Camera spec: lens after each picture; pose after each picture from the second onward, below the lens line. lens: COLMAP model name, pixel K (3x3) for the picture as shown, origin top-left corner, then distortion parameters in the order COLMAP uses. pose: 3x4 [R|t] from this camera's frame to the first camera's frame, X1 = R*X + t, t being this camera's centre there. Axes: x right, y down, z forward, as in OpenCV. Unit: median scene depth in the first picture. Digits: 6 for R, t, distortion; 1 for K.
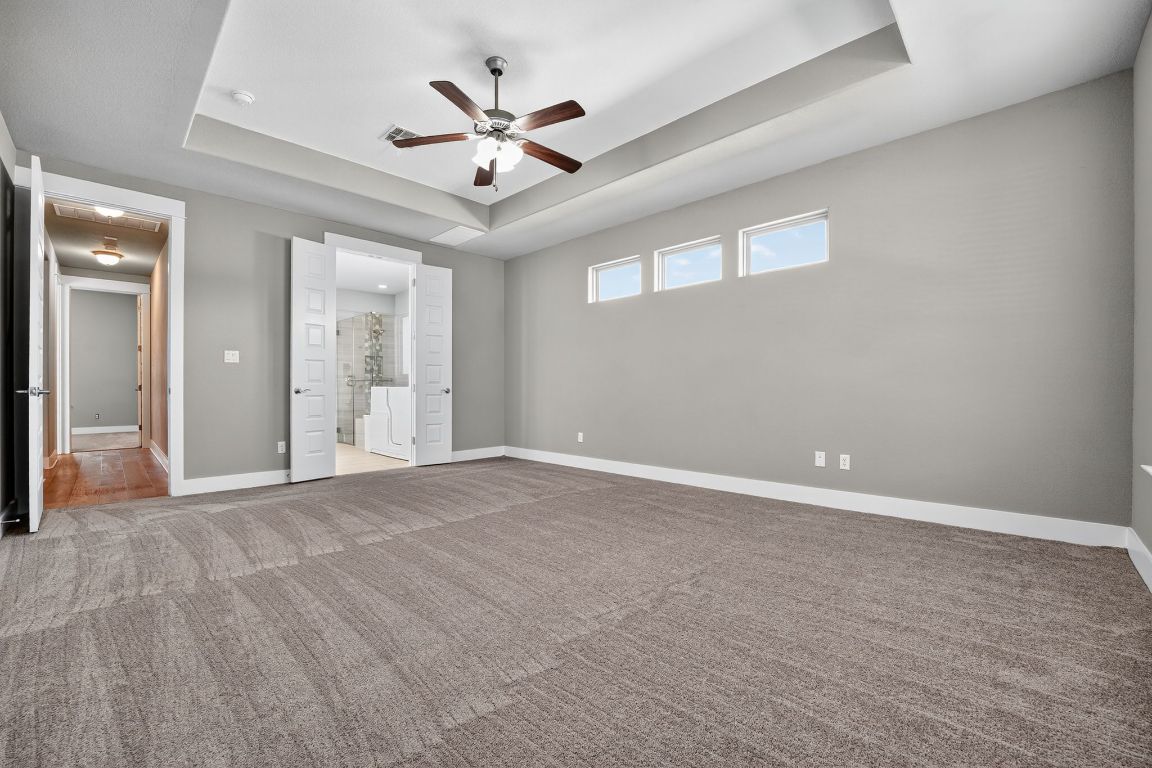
lens RADIAL K [[469.1, 0, 574.2], [0, 469.1, 383.7], [0, 0, 1]] dist [-0.024153, 0.000462]
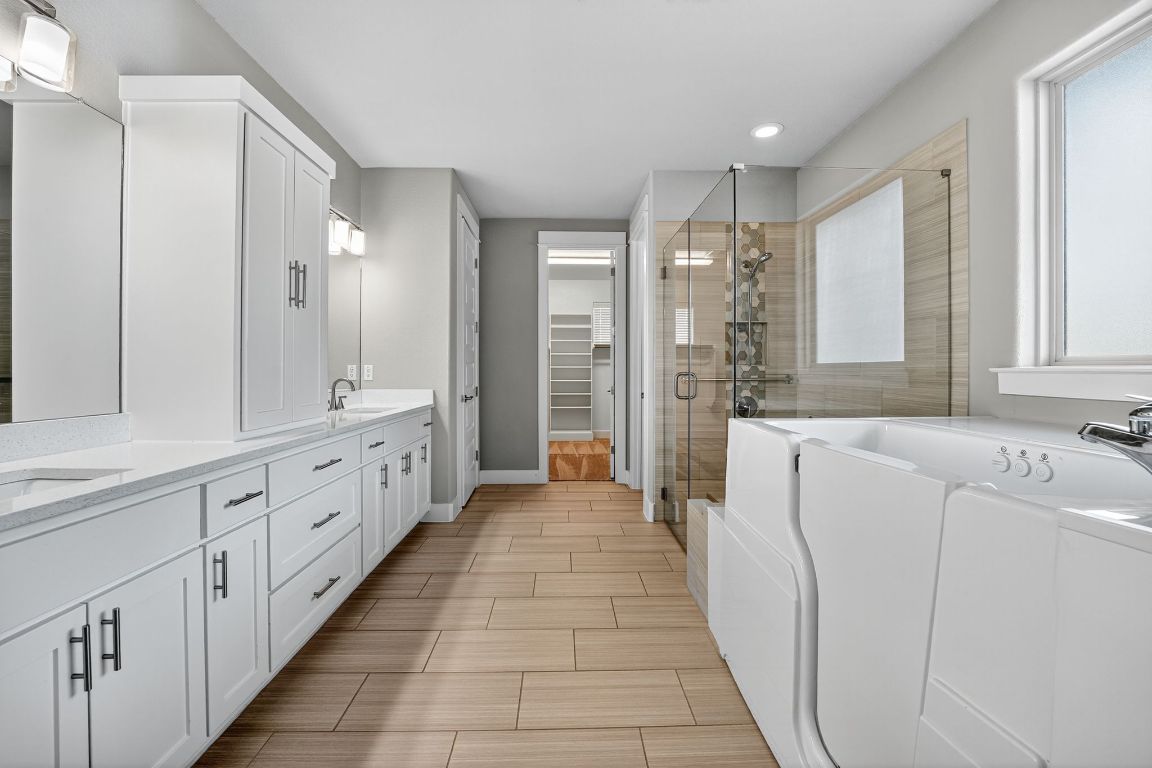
lens RADIAL K [[484.6, 0, 576.0], [0, 484.6, 384.0], [0, 0, 1]] dist [-0.019626, 0.000200]
pose [[0.712508, 0.022597, -0.701300, -0.229452], [0.007108, 0.999198, 0.039417, -0.021977], [0.701628, -0.033069, 0.711776, 0.577103]]
